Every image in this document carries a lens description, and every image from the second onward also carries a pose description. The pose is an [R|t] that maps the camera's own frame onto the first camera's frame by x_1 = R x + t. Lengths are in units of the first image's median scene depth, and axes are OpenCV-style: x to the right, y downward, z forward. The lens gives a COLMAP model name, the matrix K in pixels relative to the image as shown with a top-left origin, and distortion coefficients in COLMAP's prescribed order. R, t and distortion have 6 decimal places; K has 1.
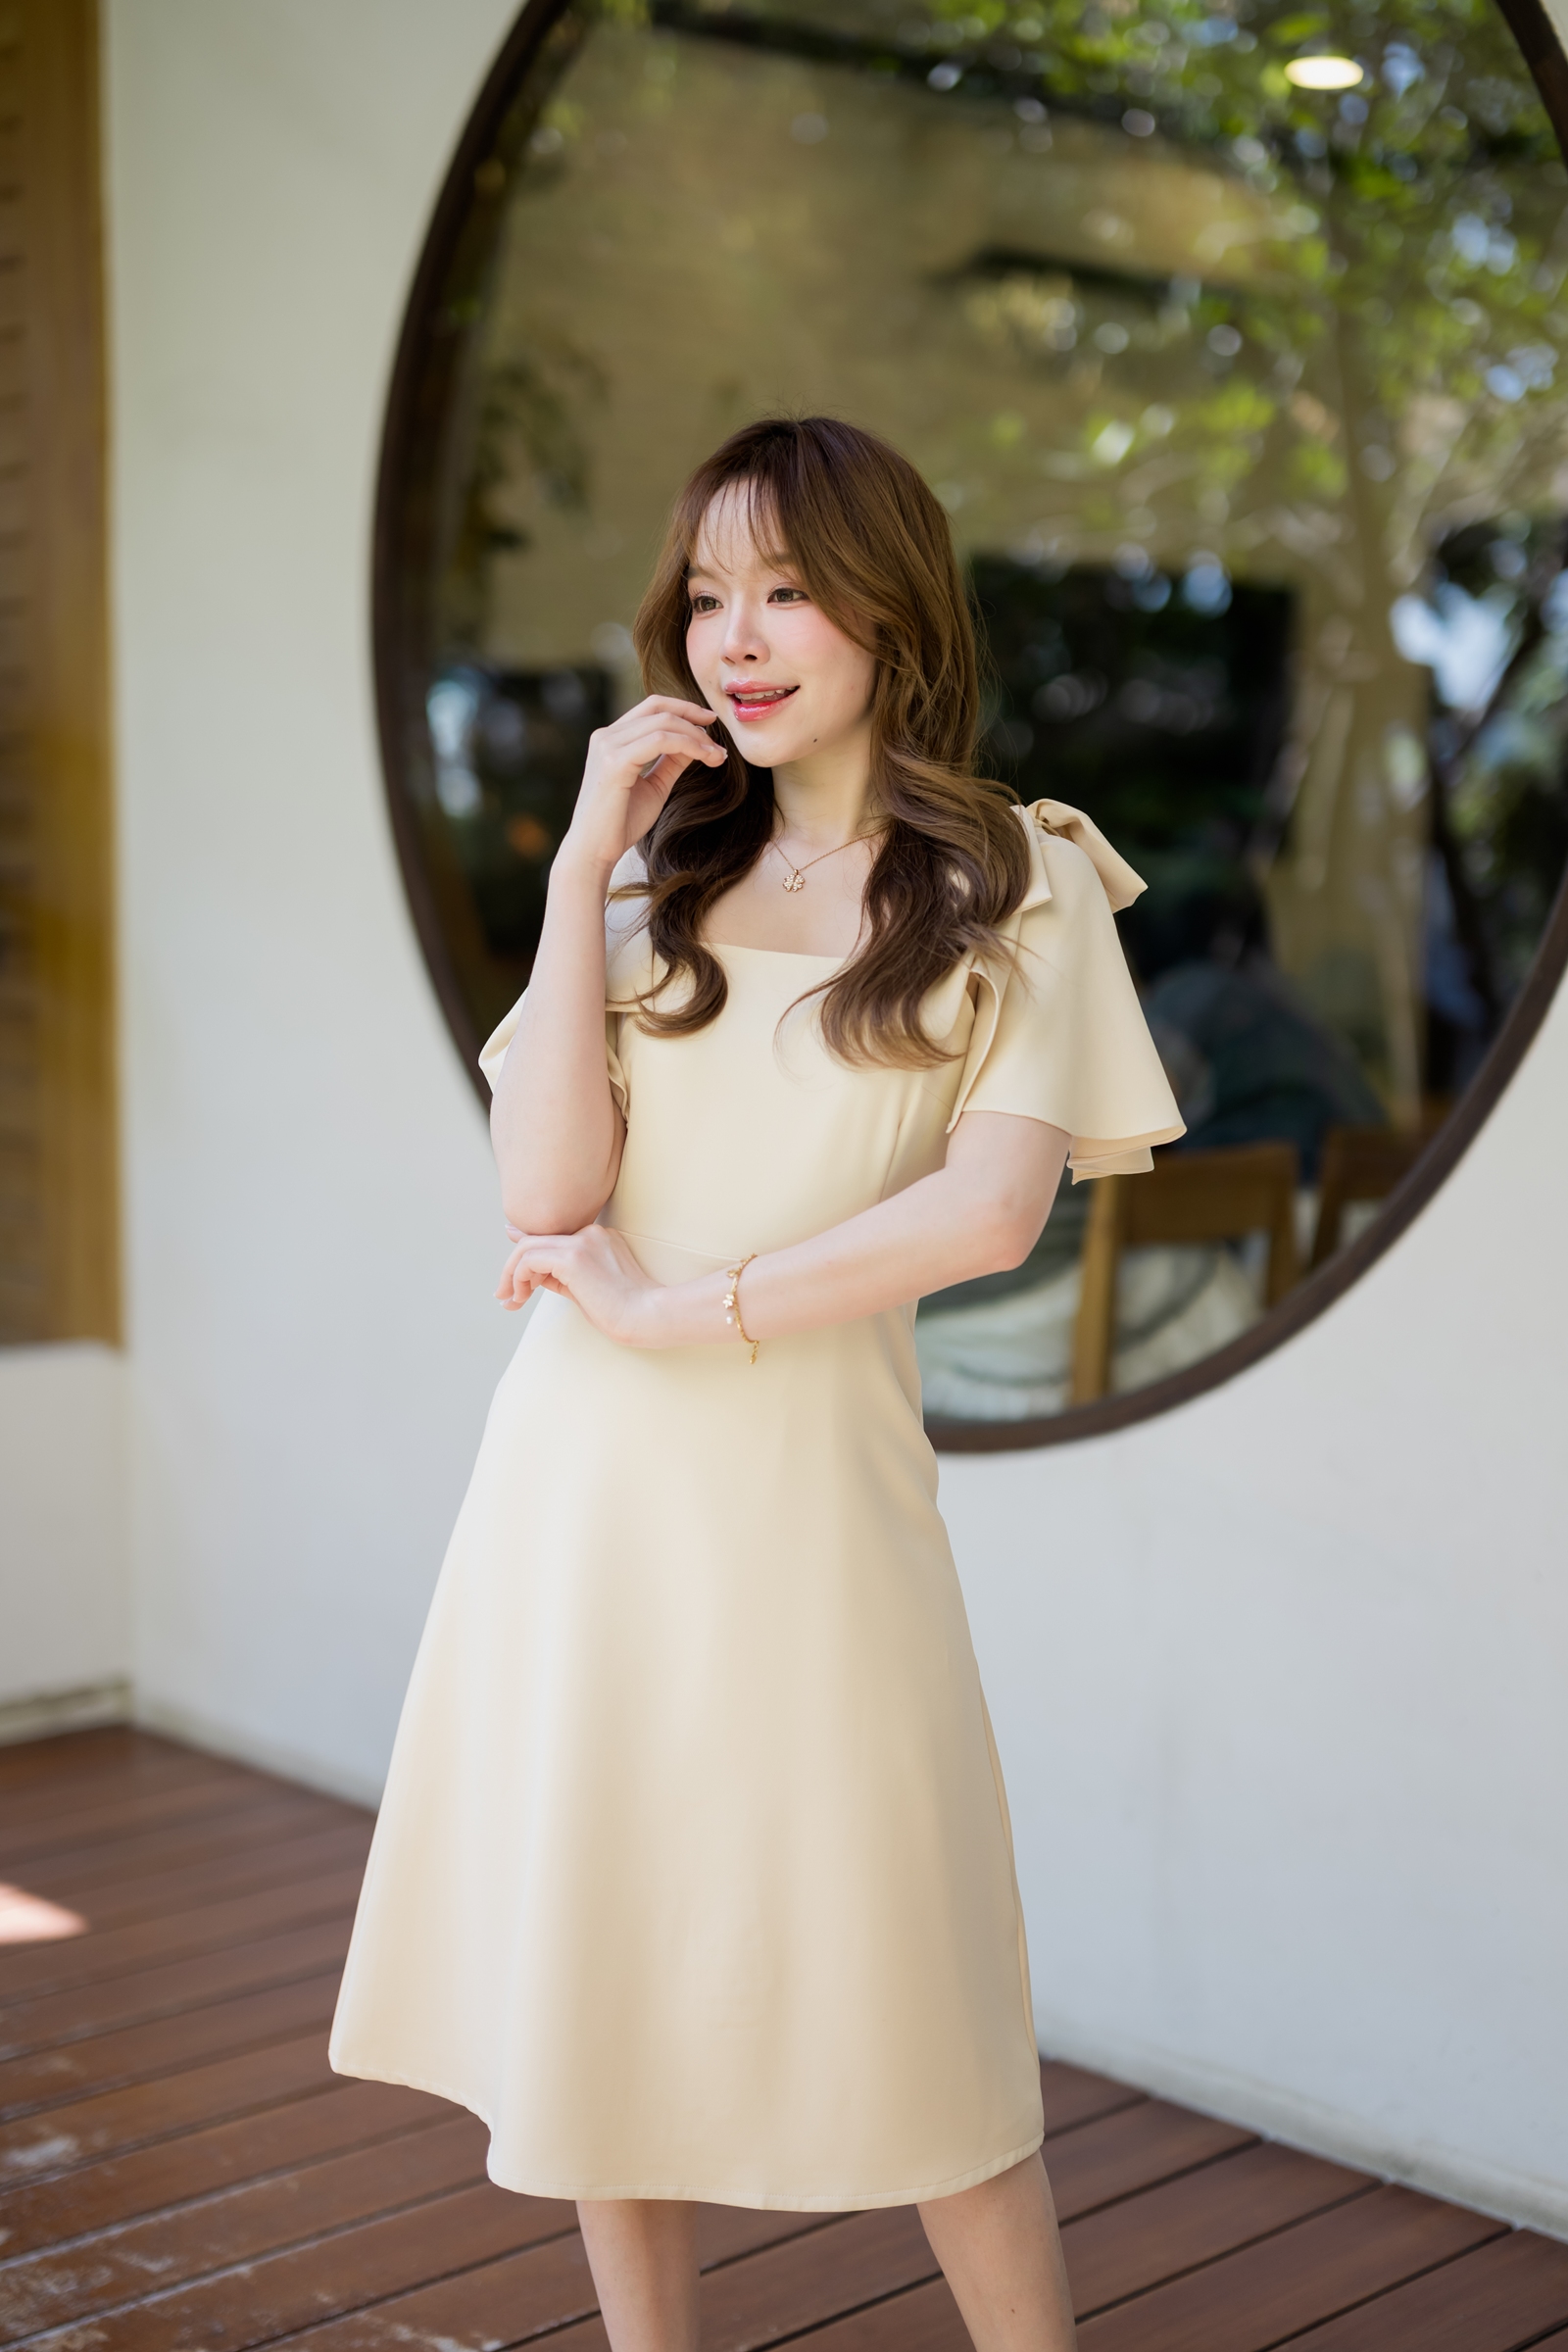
lens RADIAL K [[3405.3, 0, 794.9], [0, 3405.3, 1181.8], [0, 0, 1]] dist [0.008212, 0.000000]
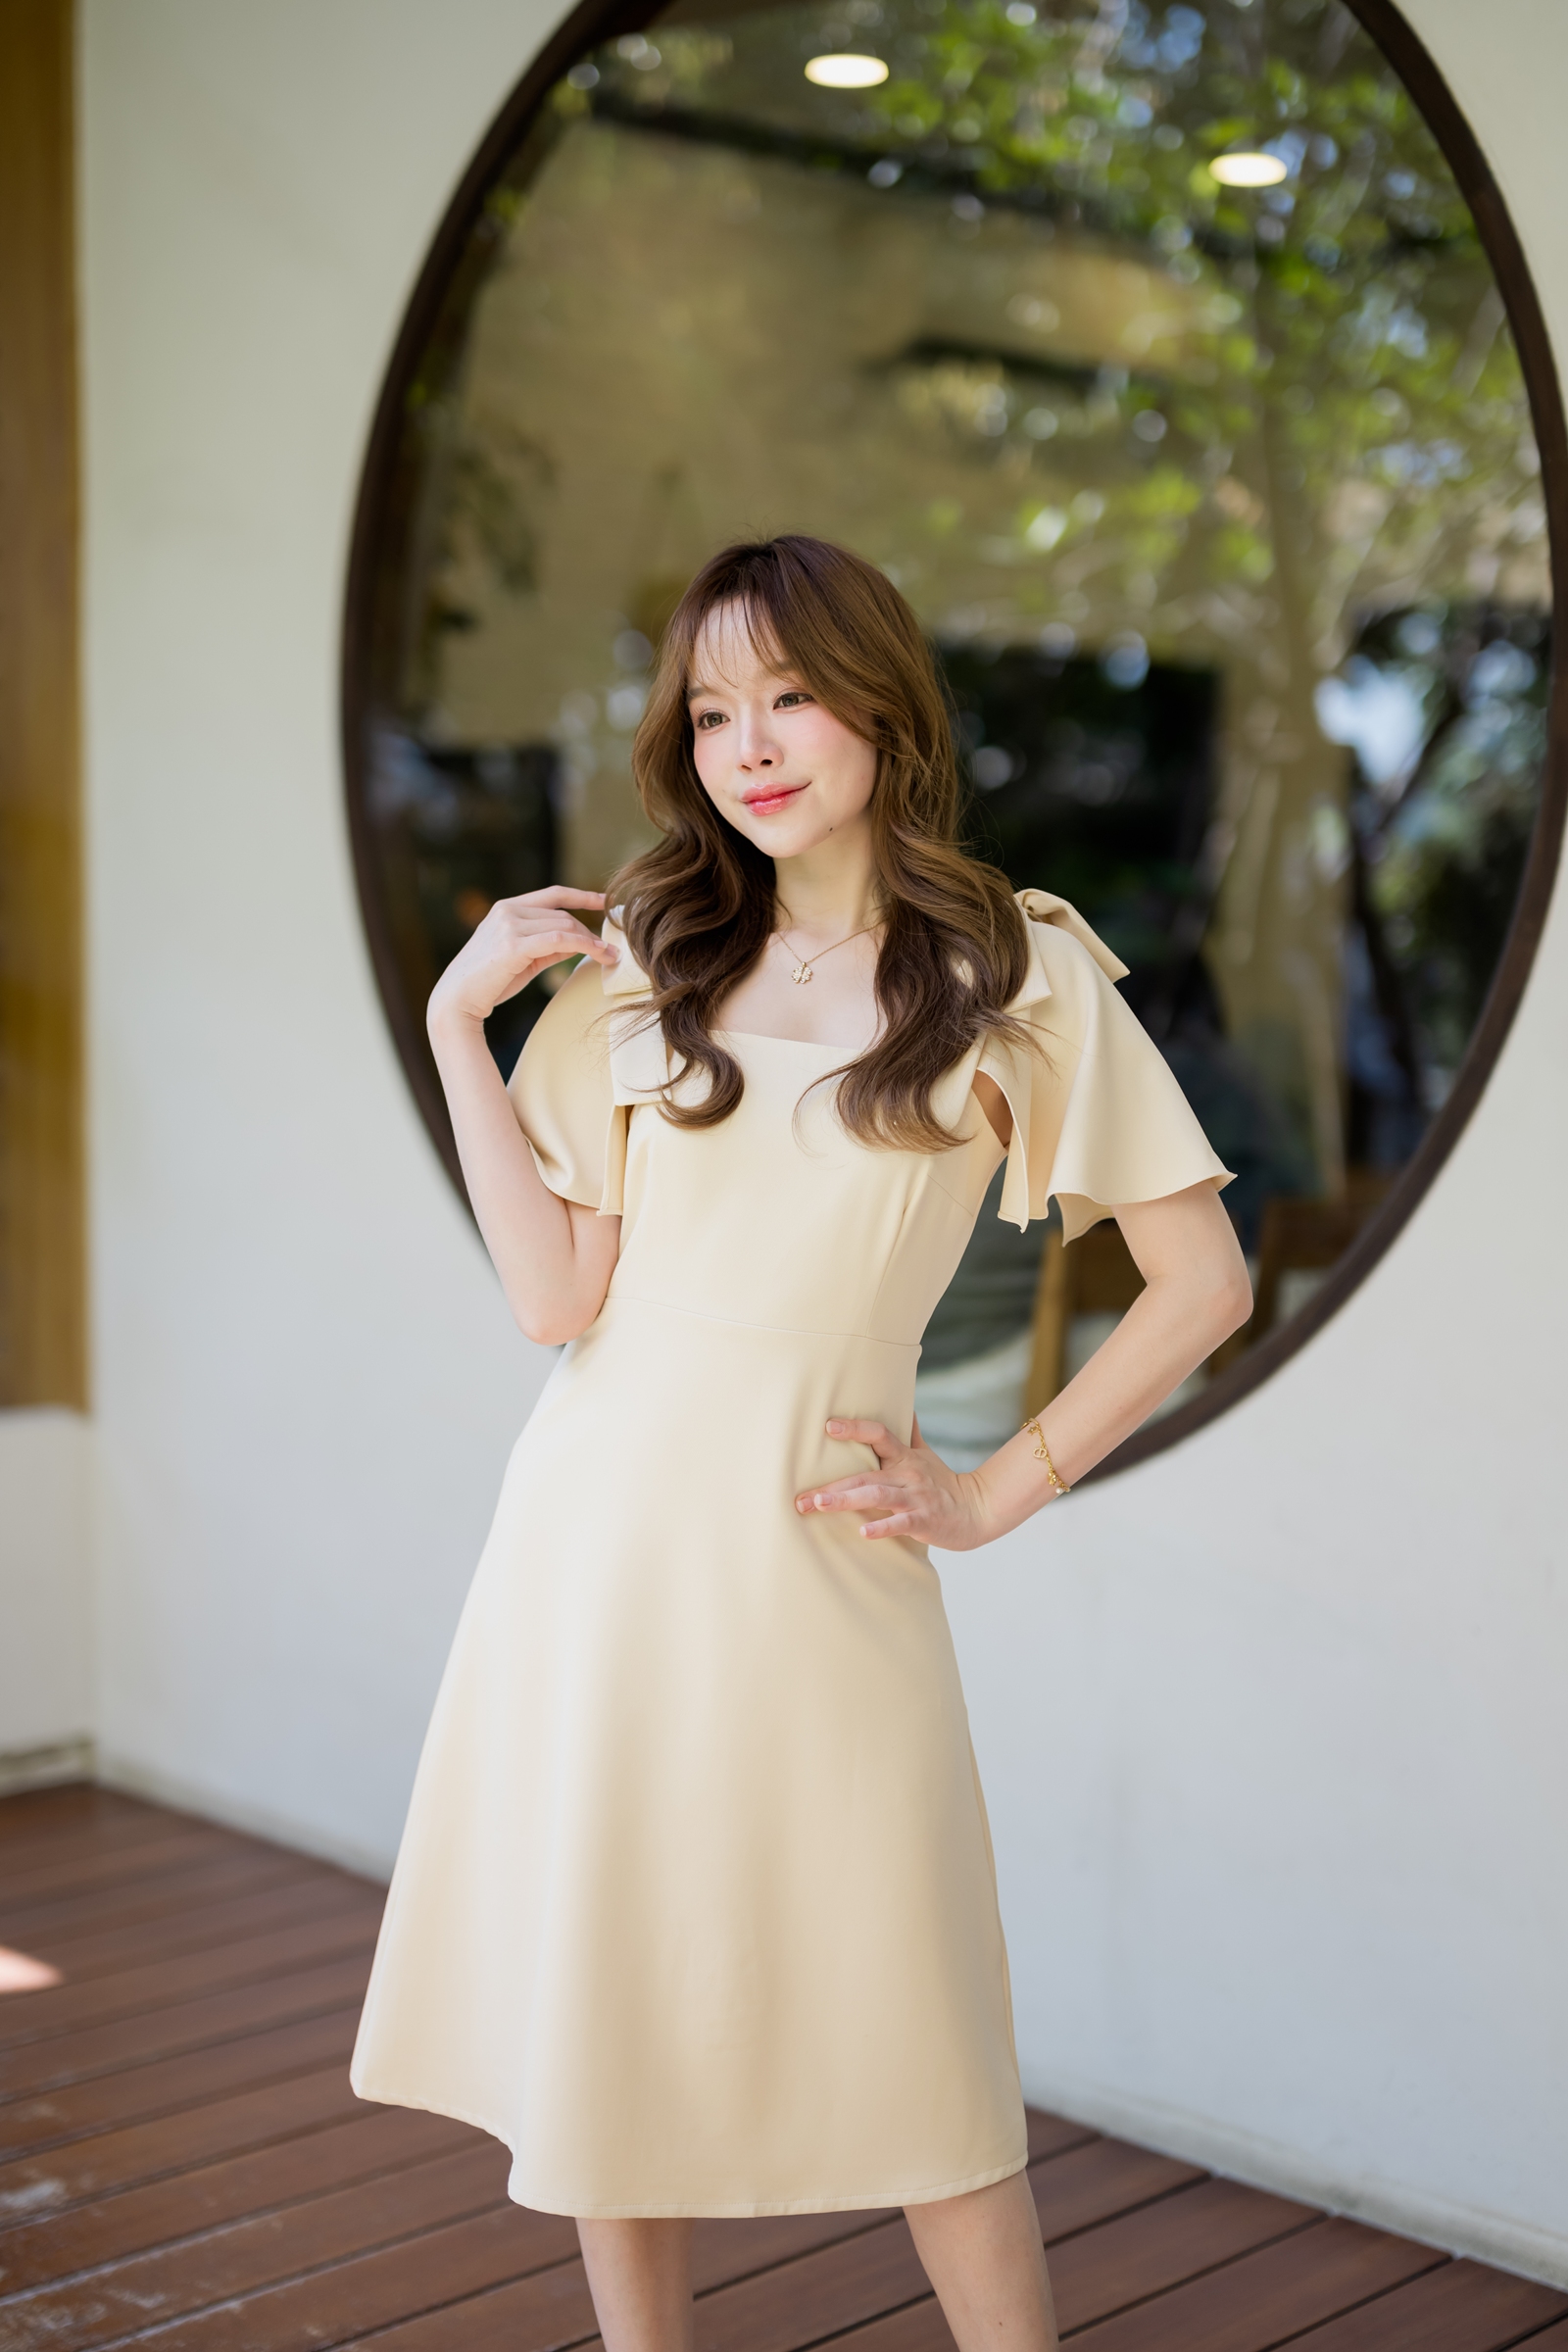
lens RADIAL K [[3405.3, 0, 798.2], [0, 3405.3, 1182.9], [0, 0, 1]] dist [0.008212, 0.000000]
pose [[0.999647, 0.001382, 0.026533, -0.014301], [-0.000896, 0.999831, -0.018351, -0.001844], [-0.026554, 0.018320, 0.999479, -0.034286]]
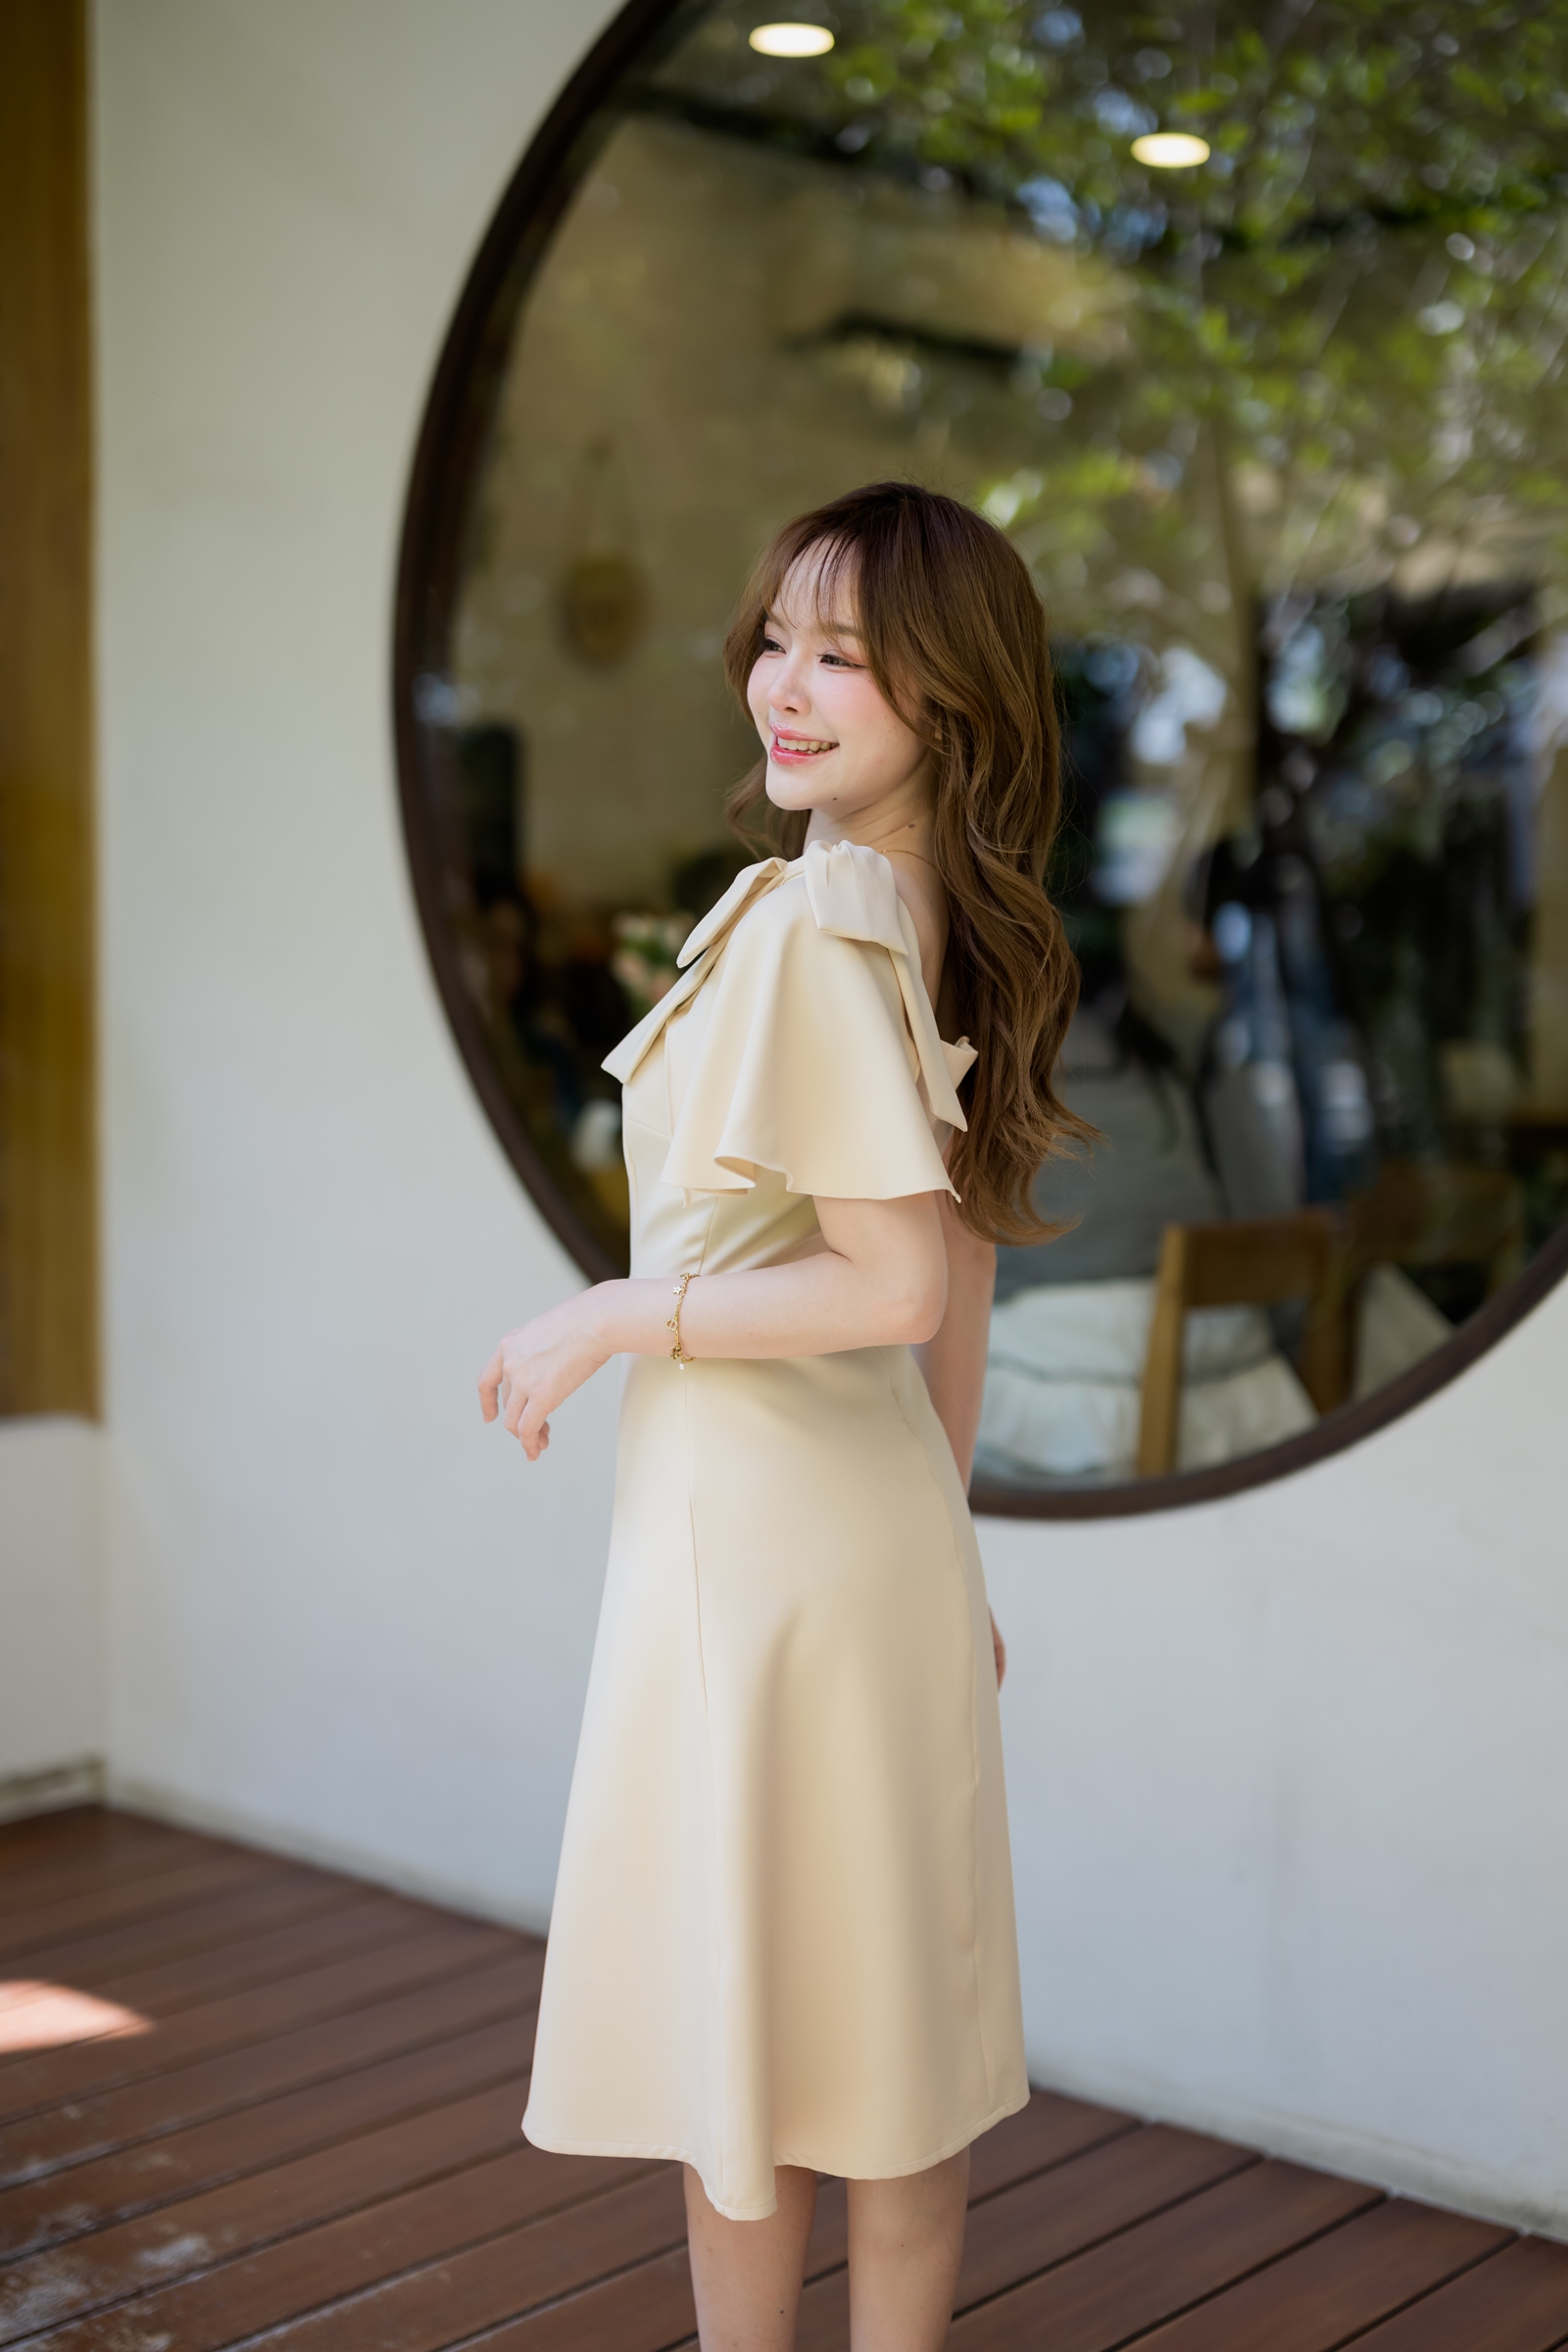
lens RADIAL K [[3405.3, 0, 799.7], [0, 3405.3, 1186.2], [0, 0, 1]] dist [0.008212, 0.000000]
pose [[0.994660, -0.004051, 0.103124, -0.119683], [0.005373, 0.999907, -0.012547, -0.006072], [-0.103063, 0.013034, 0.994589, 0.005703]]
